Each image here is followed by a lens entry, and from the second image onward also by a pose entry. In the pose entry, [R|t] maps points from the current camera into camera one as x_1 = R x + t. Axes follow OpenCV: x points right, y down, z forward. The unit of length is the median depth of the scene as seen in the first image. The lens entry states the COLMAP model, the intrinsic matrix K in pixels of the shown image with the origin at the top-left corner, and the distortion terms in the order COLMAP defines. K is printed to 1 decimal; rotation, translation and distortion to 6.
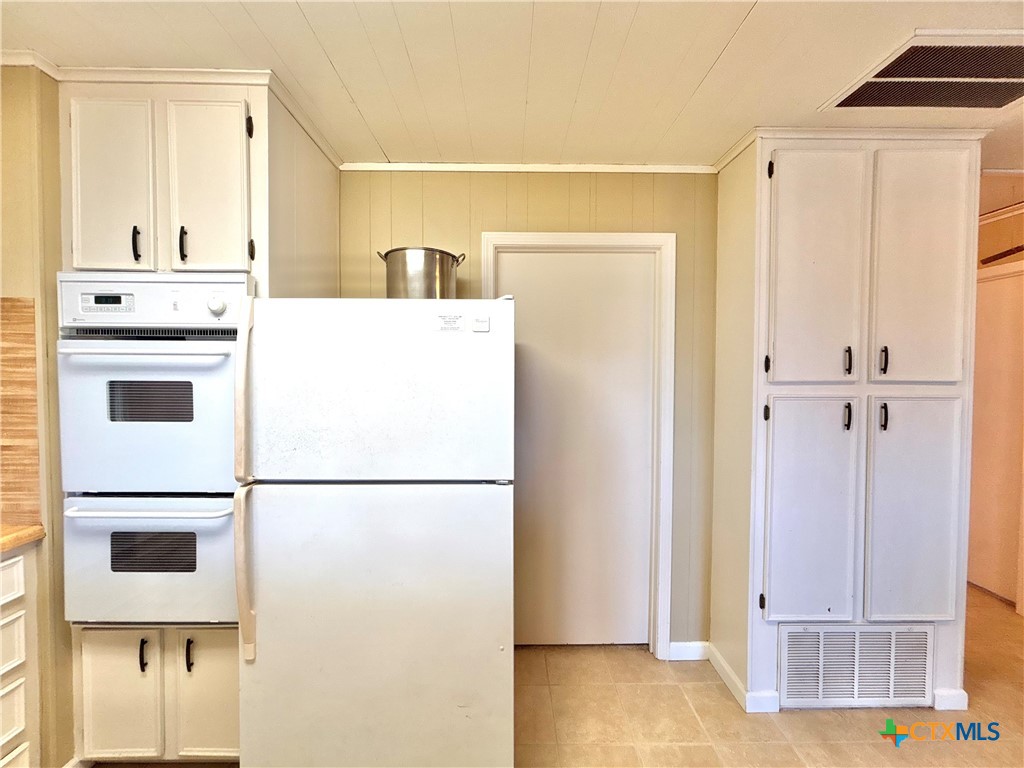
lens RADIAL K [[409.6, 0, 507.6], [0, 409.6, 381.1], [0, 0, 1]] dist [0.002649, -0.000350]
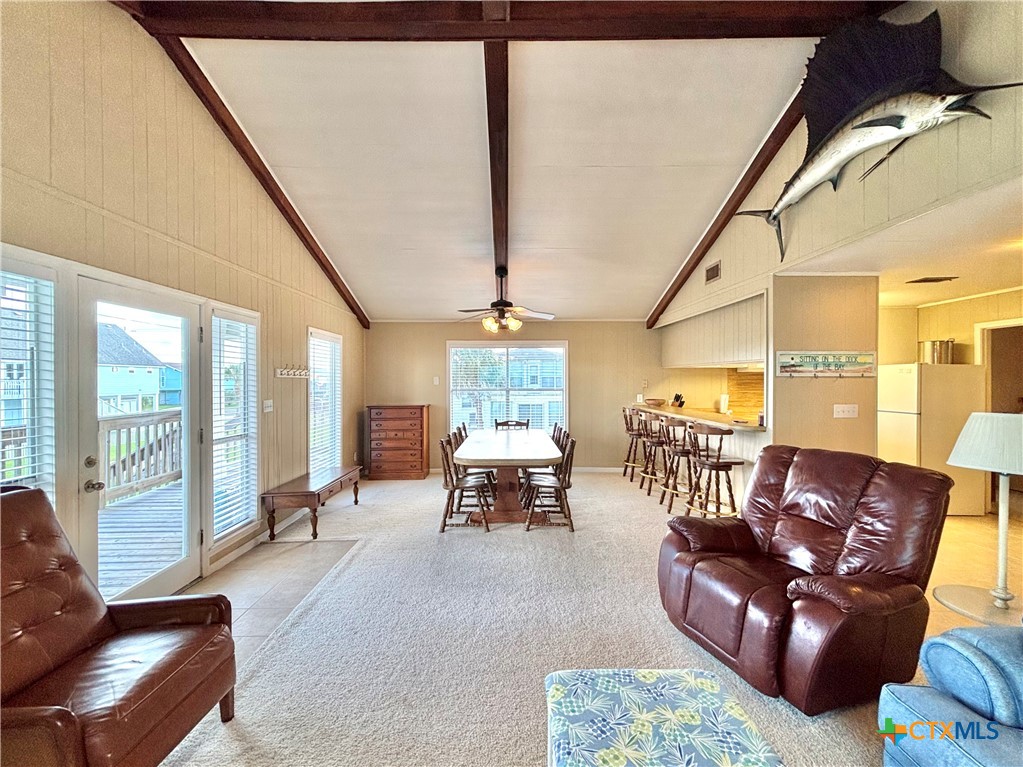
lens RADIAL K [[439.0, 0, 510.2], [0, 439.0, 380.9], [0, 0, 1]] dist [-0.002014, 0.001810]
pose [[-0.007733, -0.006656, -0.999948, 2.833866], [-0.028283, 0.999579, -0.006435, 0.058469], [0.999570, 0.028232, -0.007918, -1.862499]]
